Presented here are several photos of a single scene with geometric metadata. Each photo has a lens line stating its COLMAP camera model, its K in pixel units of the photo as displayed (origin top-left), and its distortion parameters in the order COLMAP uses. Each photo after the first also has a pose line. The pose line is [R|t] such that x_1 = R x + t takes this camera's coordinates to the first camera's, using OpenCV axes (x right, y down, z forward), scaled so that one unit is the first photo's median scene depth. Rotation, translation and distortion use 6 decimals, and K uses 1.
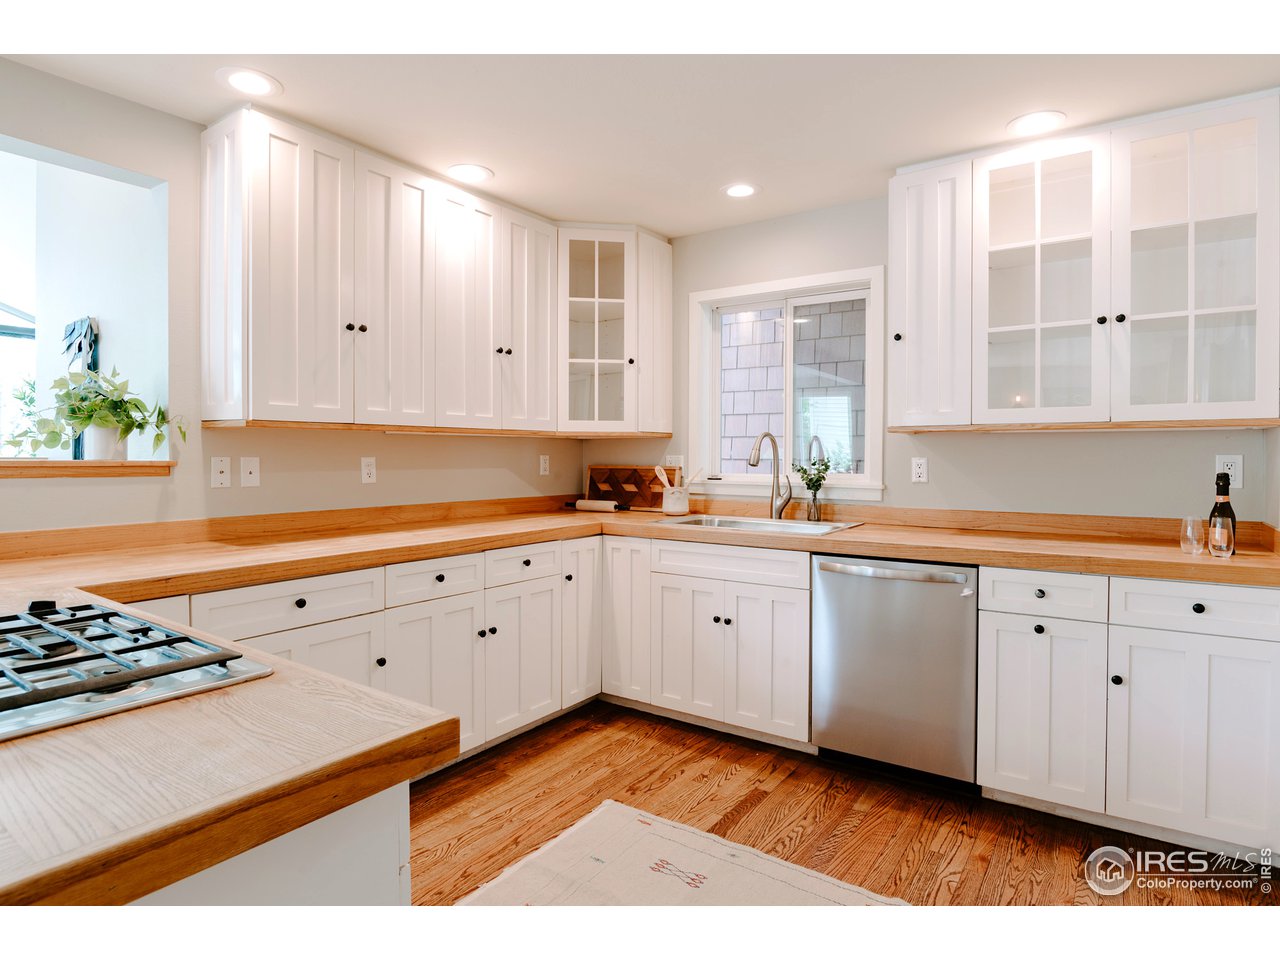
lens RADIAL K [[706.9, 0, 639.3], [0, 706.9, 466.8], [0, 0, 1]] dist [-0.024402, 0.002594]
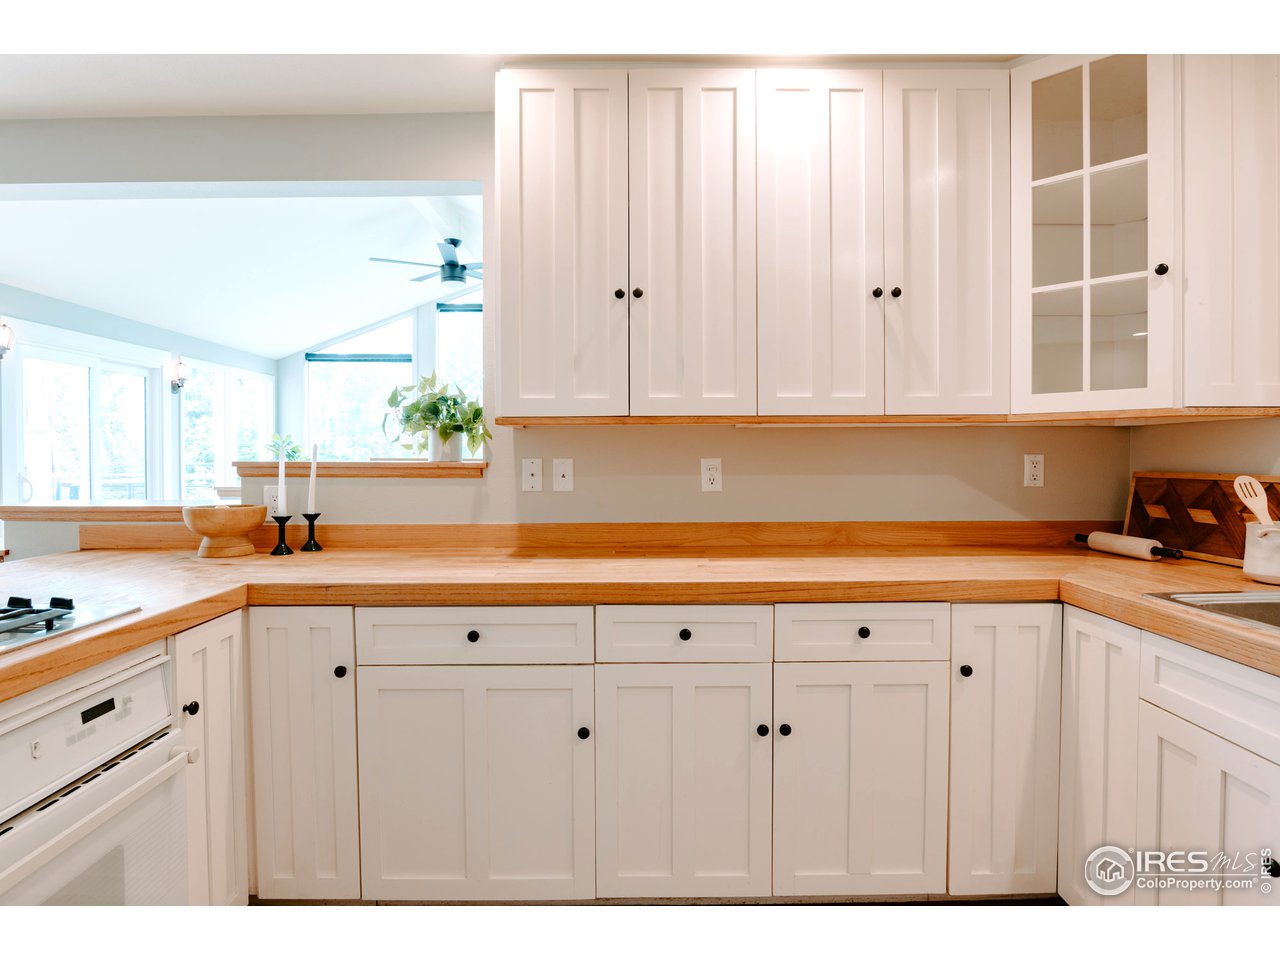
lens RADIAL K [[706.9, 0, 639.3], [0, 706.9, 466.8], [0, 0, 1]] dist [-0.024402, 0.002594]
pose [[0.577369, 0.009481, -0.816428, 0.196604], [-0.008531, 0.999948, 0.005580, -0.007303], [0.816438, 0.003743, 0.577420, 0.435535]]
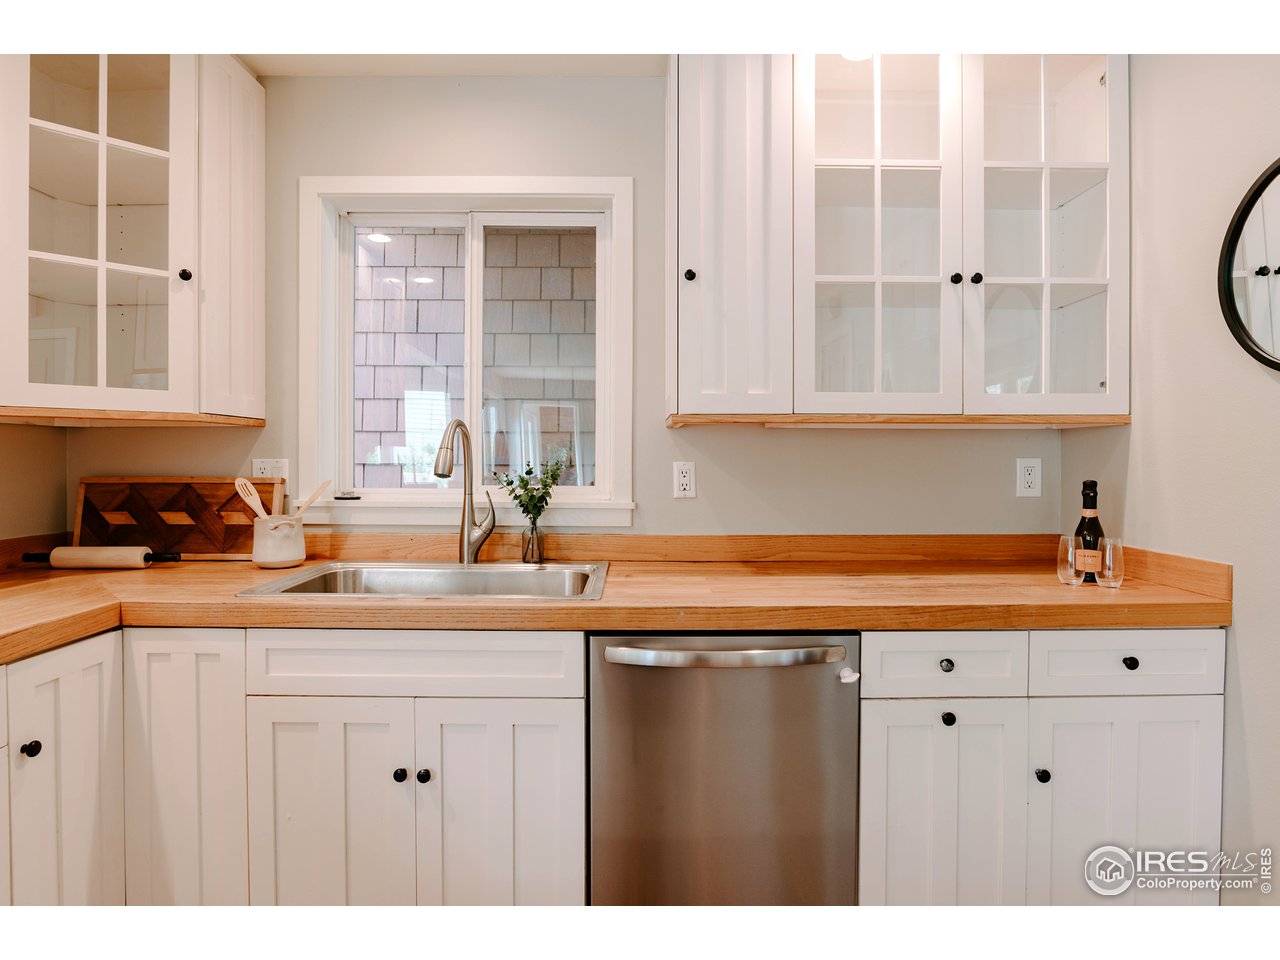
lens RADIAL K [[706.9, 0, 639.3], [0, 706.9, 466.8], [0, 0, 1]] dist [-0.024402, 0.002594]
pose [[0.818451, -0.006681, 0.574538, -0.036716], [0.008568, 0.999963, -0.000578, -0.007596], [-0.574512, 0.005395, 0.818478, 0.427976]]
